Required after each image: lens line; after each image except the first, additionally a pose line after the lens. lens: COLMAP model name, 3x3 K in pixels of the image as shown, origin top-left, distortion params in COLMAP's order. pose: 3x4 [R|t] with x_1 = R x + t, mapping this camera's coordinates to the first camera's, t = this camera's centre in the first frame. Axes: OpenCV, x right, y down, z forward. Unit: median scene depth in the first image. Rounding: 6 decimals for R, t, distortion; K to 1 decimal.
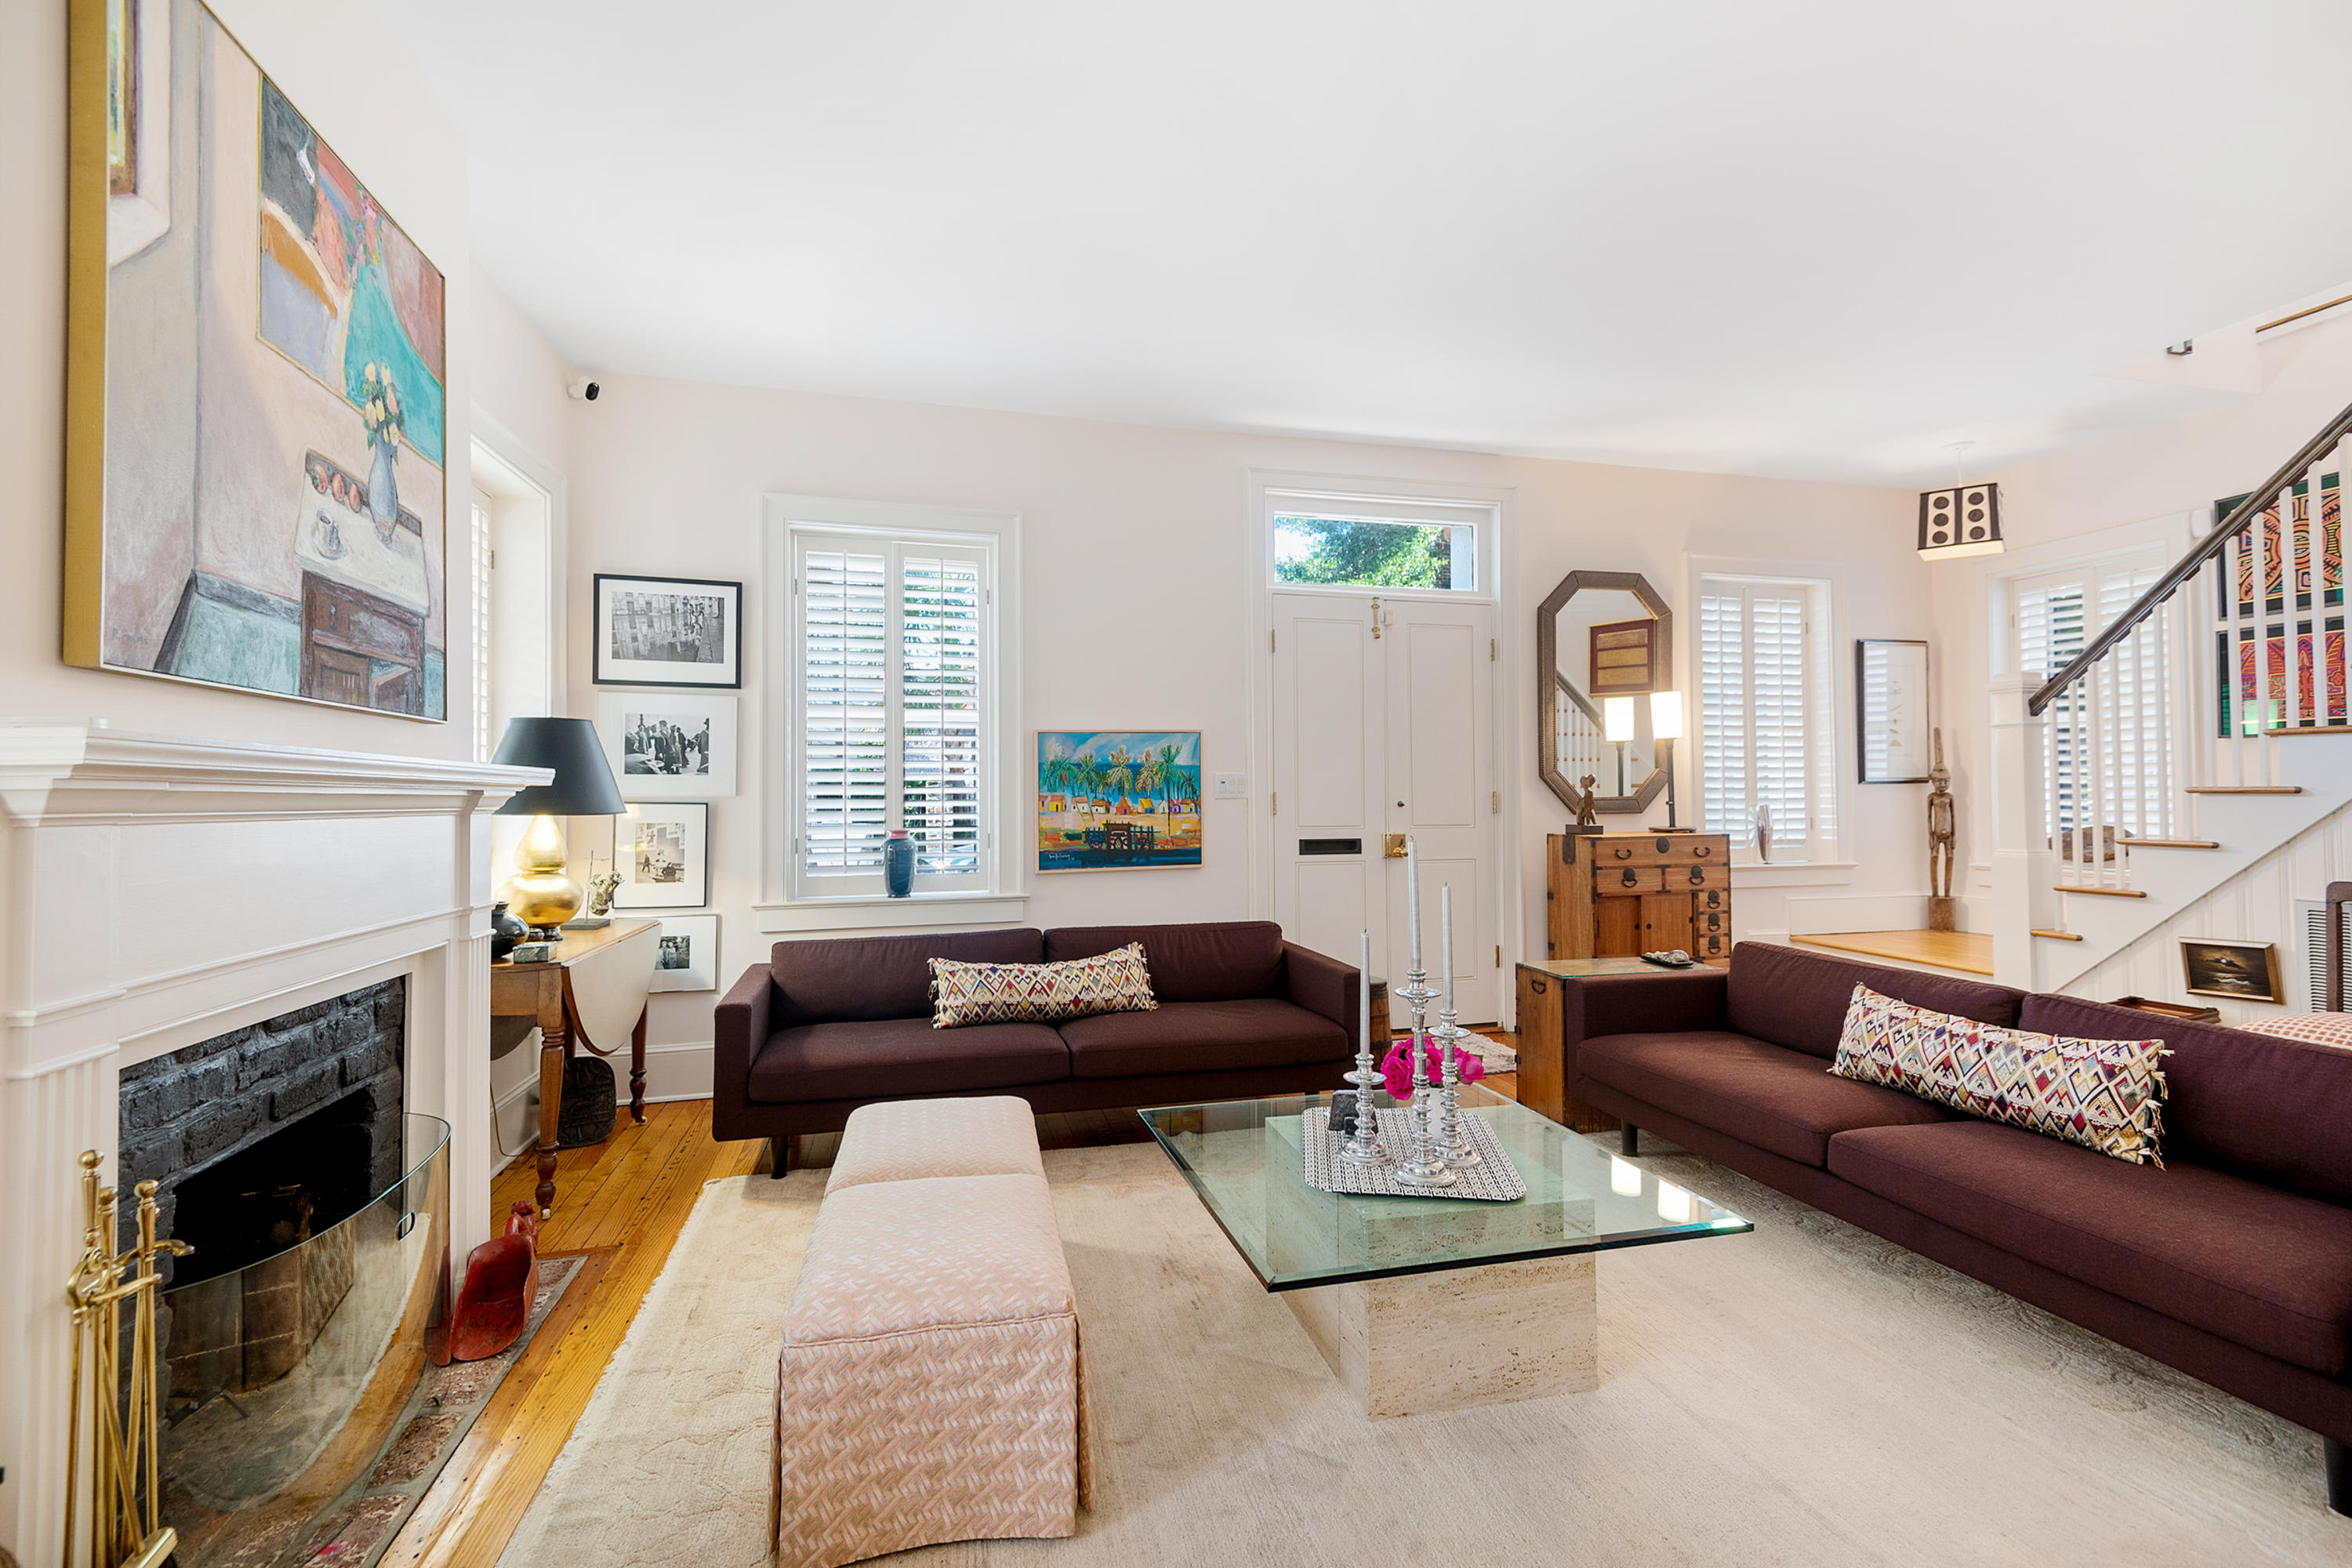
lens RADIAL K [[1082.9, 0, 1176.0], [0, 1082.9, 784.0], [0, 0, 1]] dist [-0.000482, -0.000279]
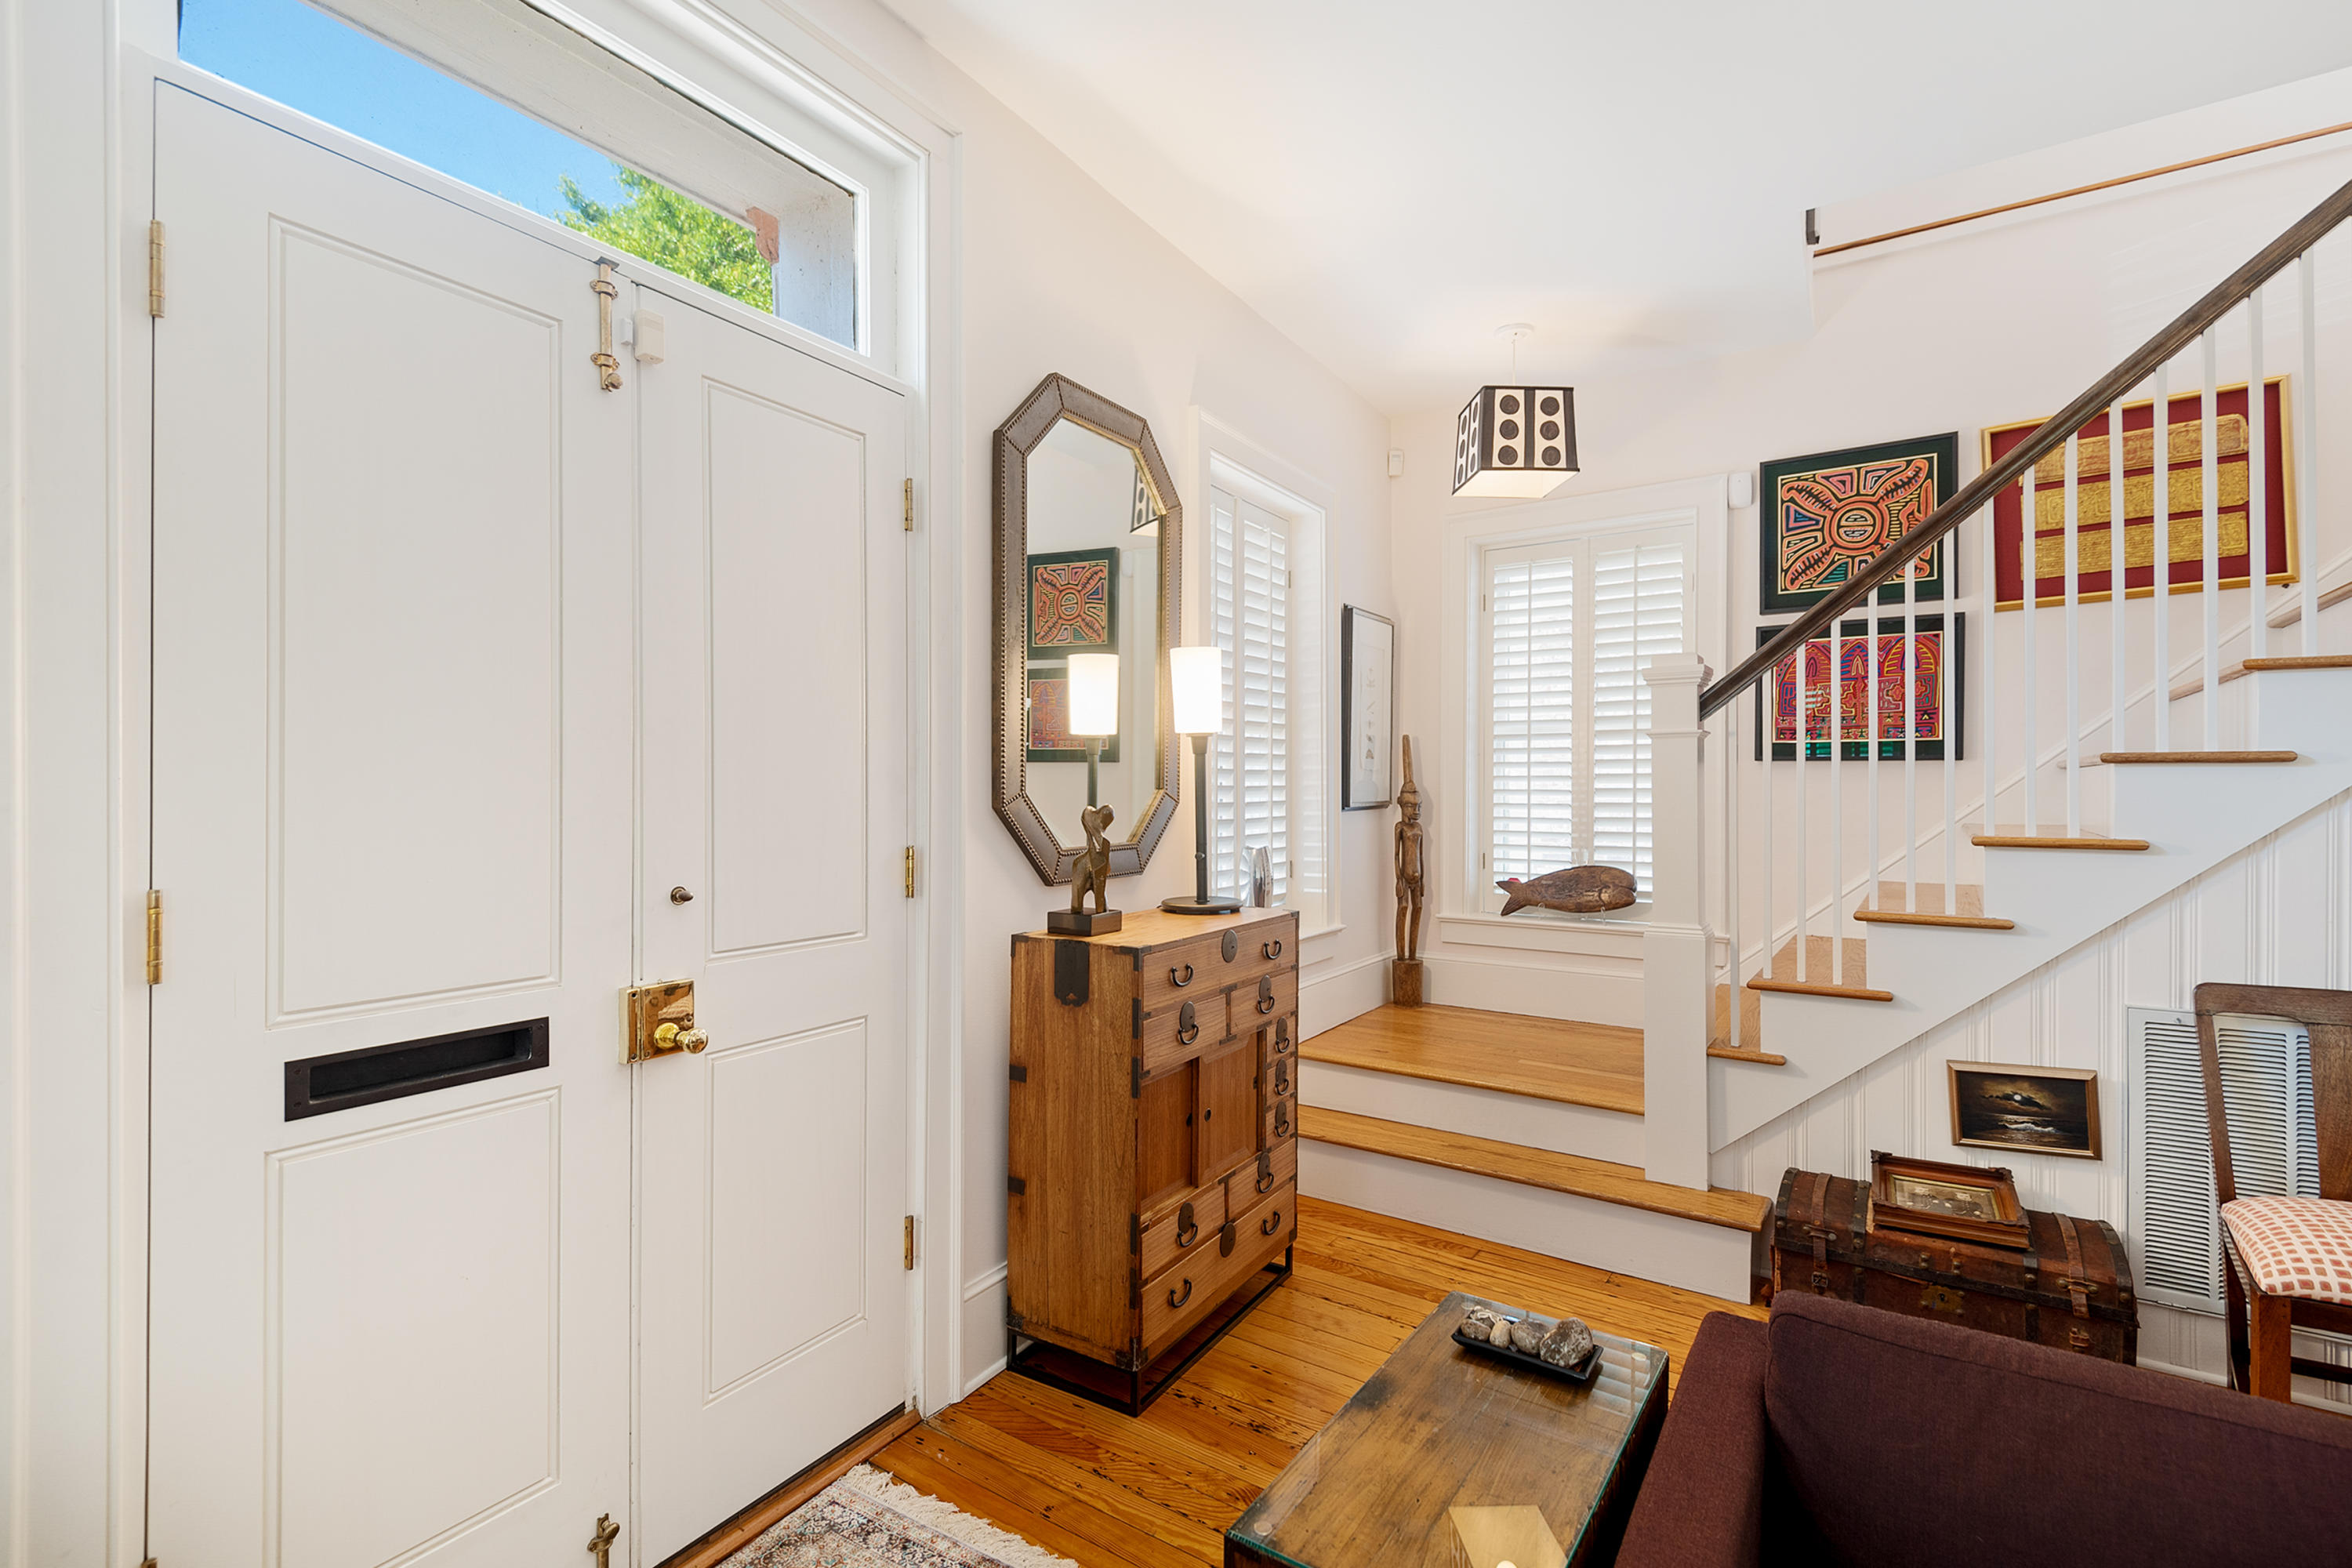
lens RADIAL K [[1070.9, 0, 1164.2], [0, 1070.9, 780.3], [0, 0, 1]] dist [0.029844, -0.000198]
pose [[0.736092, 0.010299, 0.676803, 0.089331], [-0.011774, 0.999928, -0.002410, -0.018729], [-0.676779, -0.006195, 0.736160, 0.646066]]
